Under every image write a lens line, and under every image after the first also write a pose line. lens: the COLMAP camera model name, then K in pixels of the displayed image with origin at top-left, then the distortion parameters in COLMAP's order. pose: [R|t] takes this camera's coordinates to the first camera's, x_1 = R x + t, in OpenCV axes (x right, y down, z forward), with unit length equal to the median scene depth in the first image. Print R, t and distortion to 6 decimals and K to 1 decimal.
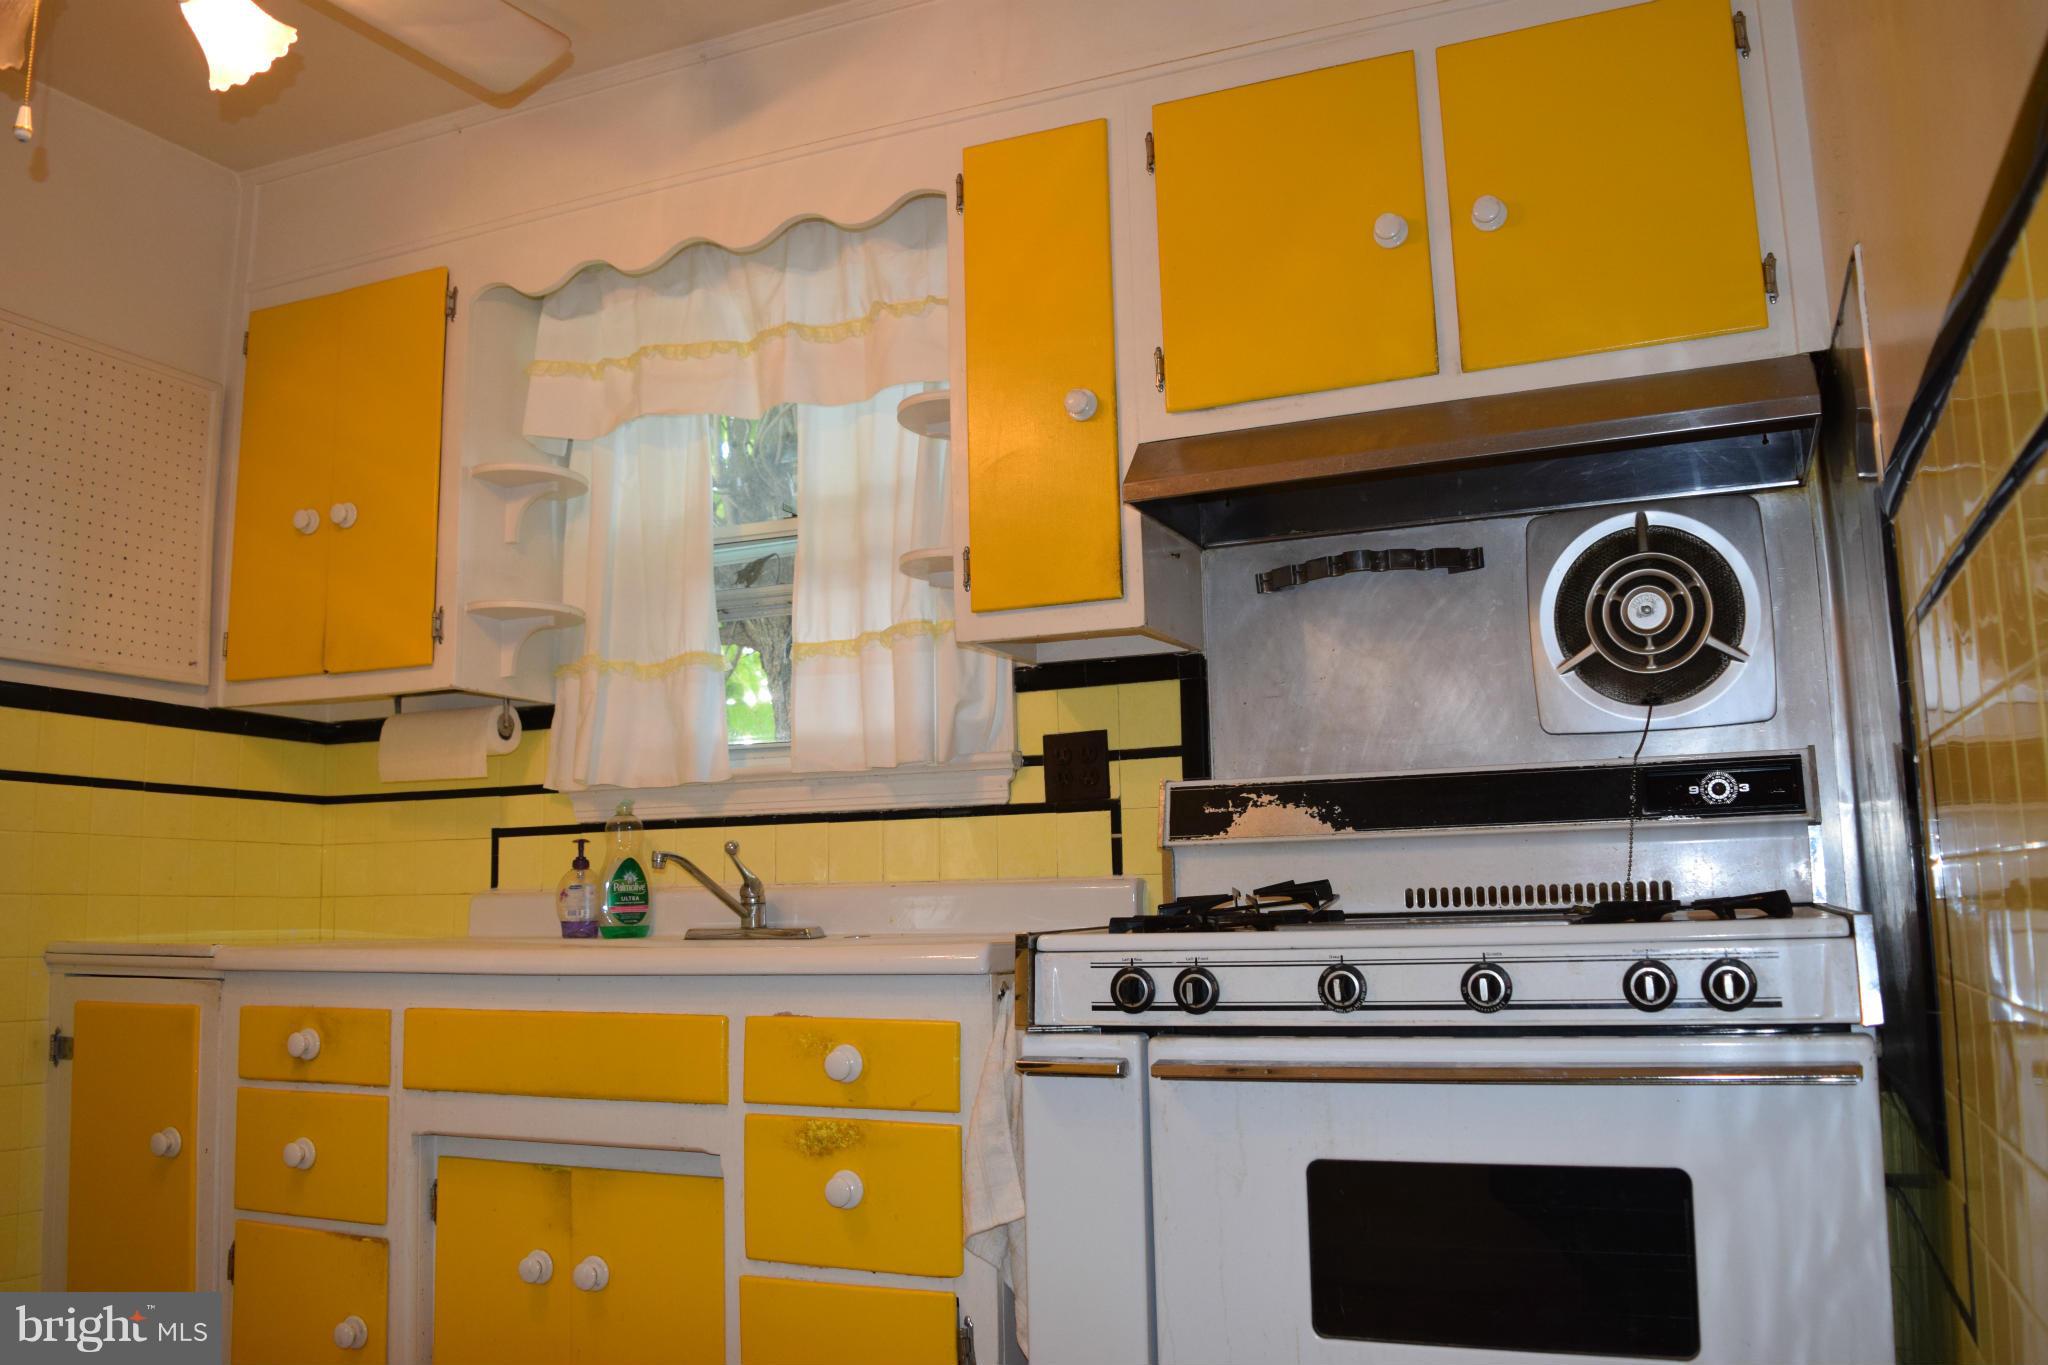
lens RADIAL K [[1610.9, 0, 1017.0], [0, 1610.9, 680.0], [0, 0, 1]] dist [-0.067677, 0.001176]
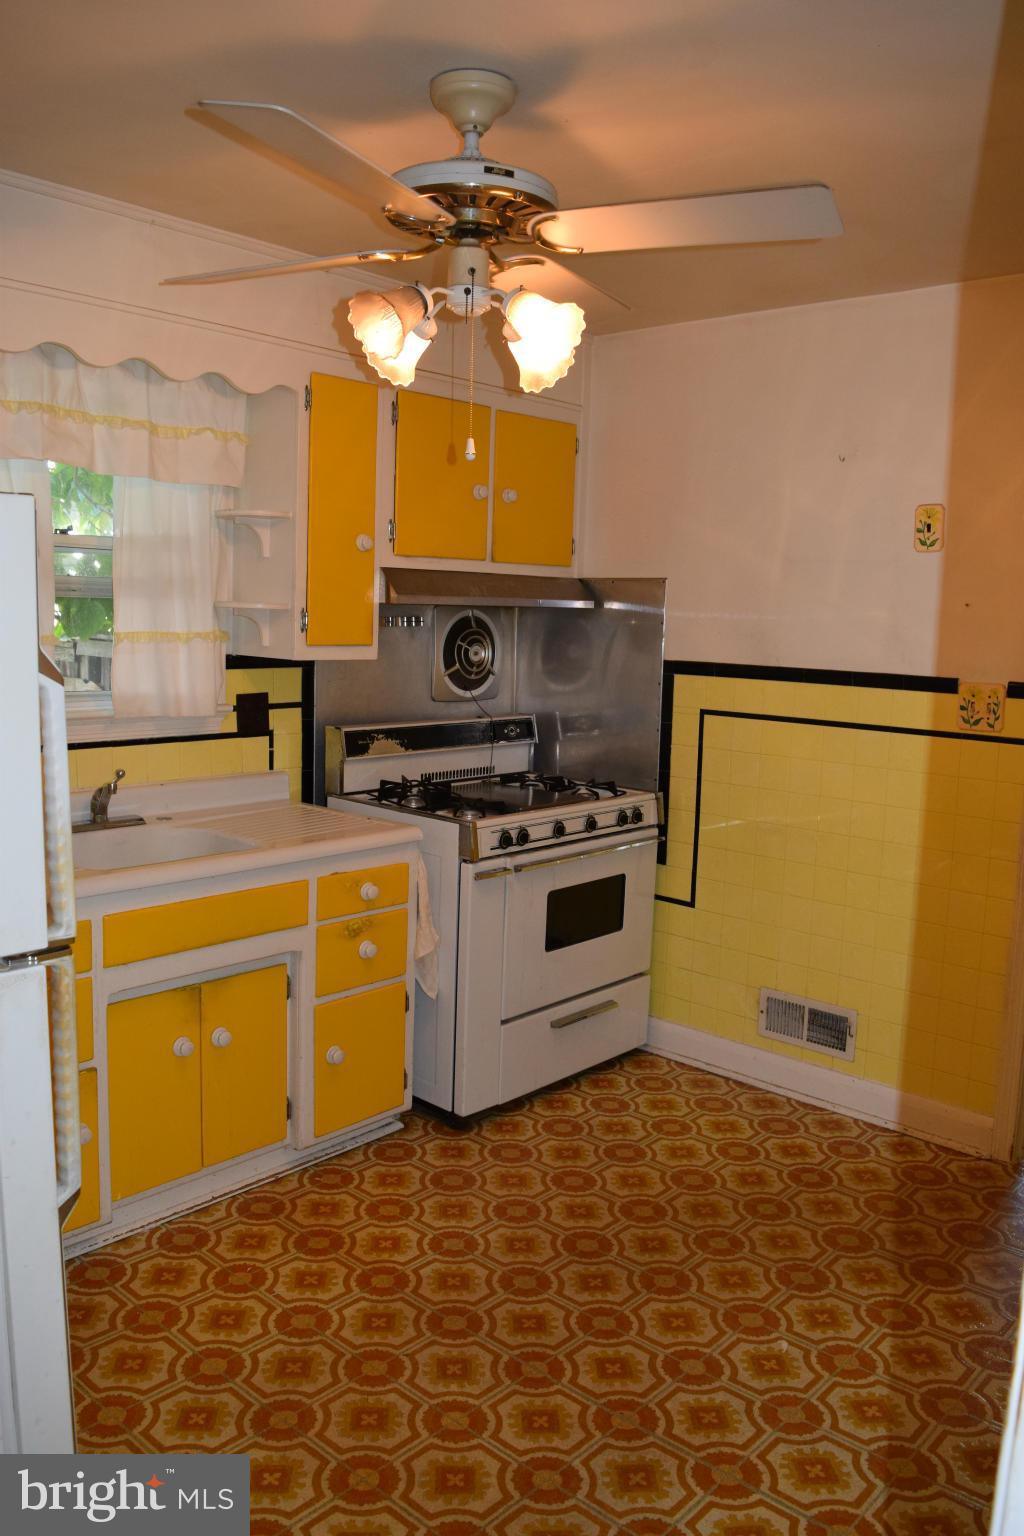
lens RADIAL K [[1208.2, 0, 512.0], [0, 1208.2, 768.0], [0, 0, 1]] dist [-0.067677, 0.001176]
pose [[0.312947, -0.094626, 0.945045, -1.340810], [-0.167019, 0.974036, 0.152836, -0.163285], [-0.934970, -0.205670, 0.289018, 0.368536]]
